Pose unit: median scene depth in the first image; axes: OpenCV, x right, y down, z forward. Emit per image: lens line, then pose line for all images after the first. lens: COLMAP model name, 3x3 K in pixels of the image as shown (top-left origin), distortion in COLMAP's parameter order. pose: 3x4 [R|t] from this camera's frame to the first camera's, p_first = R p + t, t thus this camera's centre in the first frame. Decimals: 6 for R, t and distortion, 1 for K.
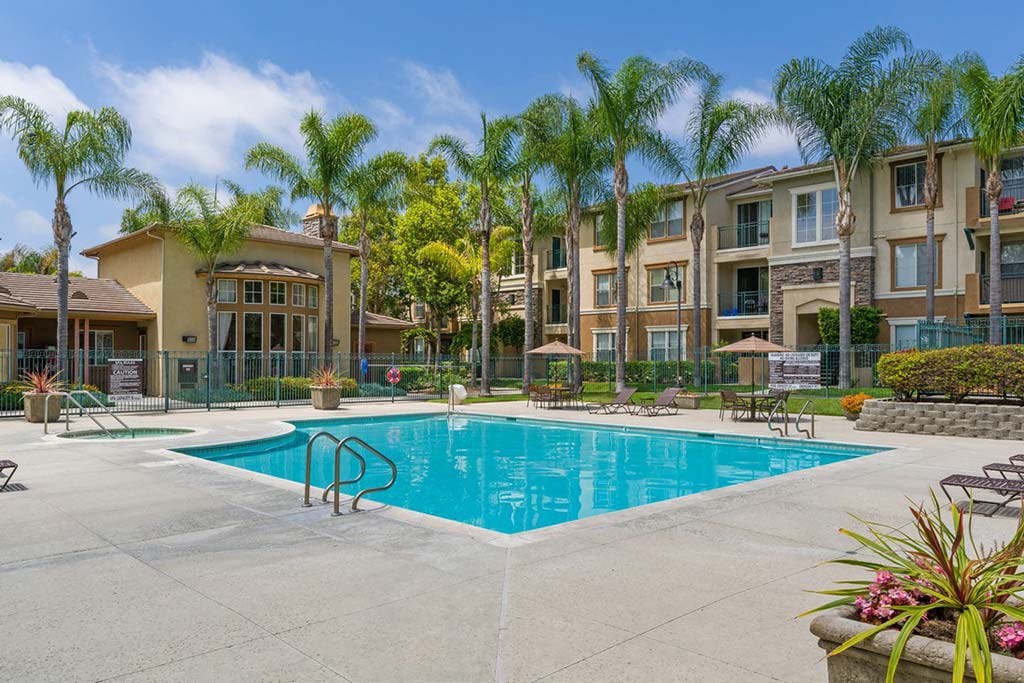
lens RADIAL K [[754.0, 0, 510.4], [0, 754.0, 361.7], [0, 0, 1]] dist [-0.008137, -0.002535]
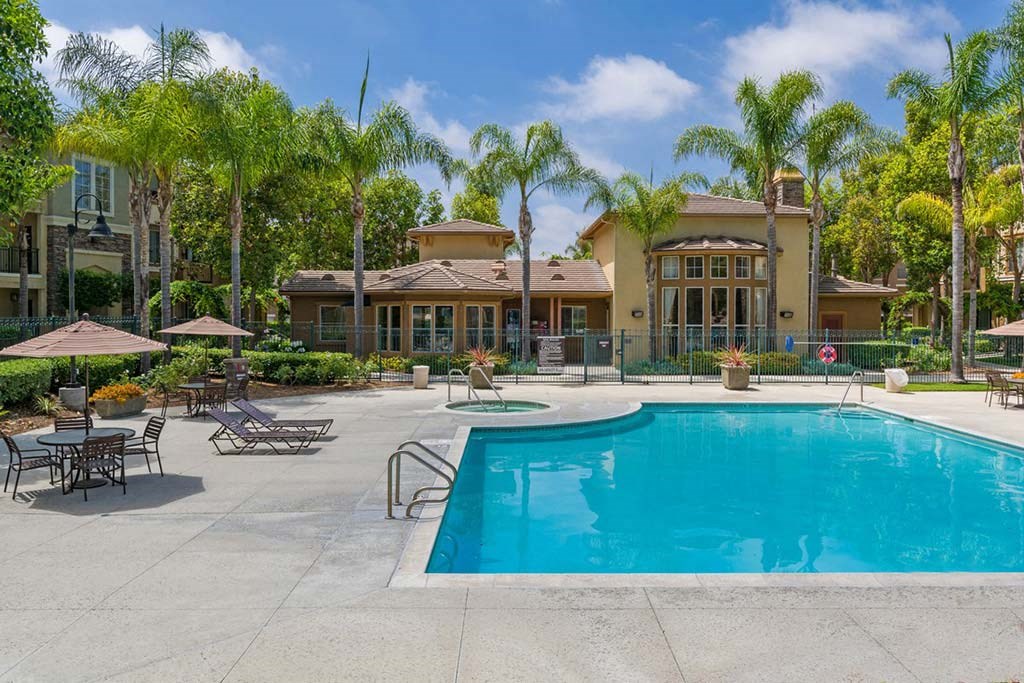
lens RADIAL K [[756.0, 0, 512.2], [0, 756.0, 313.8], [0, 0, 1]] dist [-0.005579, 0.000144]
pose [[0.720044, -0.001203, -0.693927, 0.193409], [0.000682, 0.999999, -0.001026, -0.028321], [0.693928, 0.000266, 0.720044, 0.088610]]
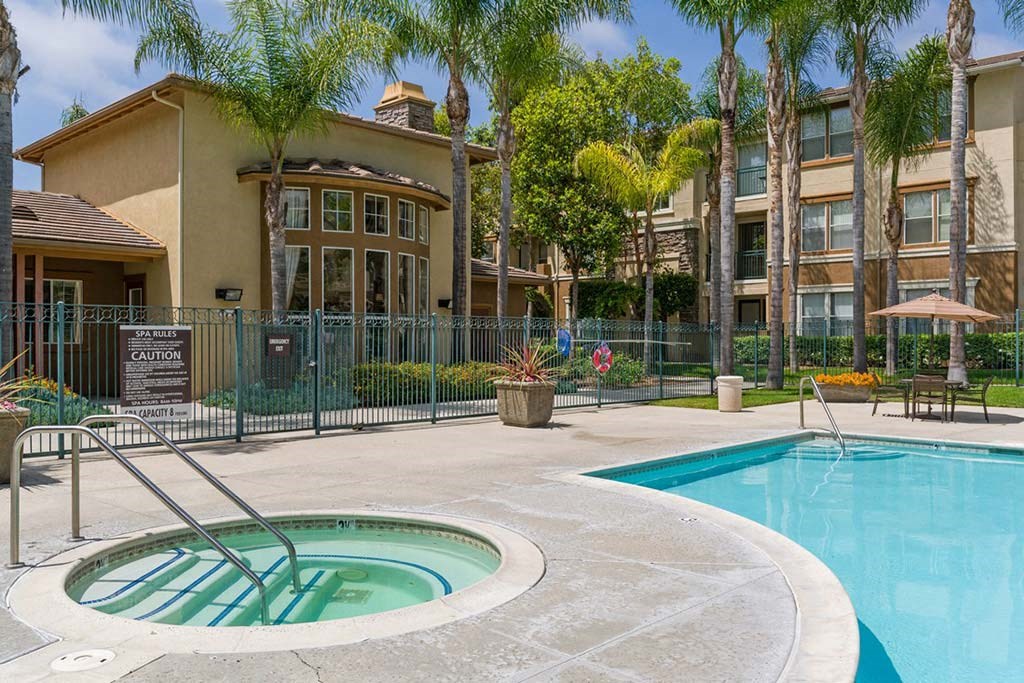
lens RADIAL K [[834.4, 0, 484.5], [0, 834.4, 339.2], [0, 0, 1]] dist [0.003689, 0.003704]
pose [[0.999540, -0.003210, 0.030167, -0.251835], [0.003312, 0.999989, -0.003353, 0.005197], [-0.030156, 0.003451, 0.999539, 0.378025]]
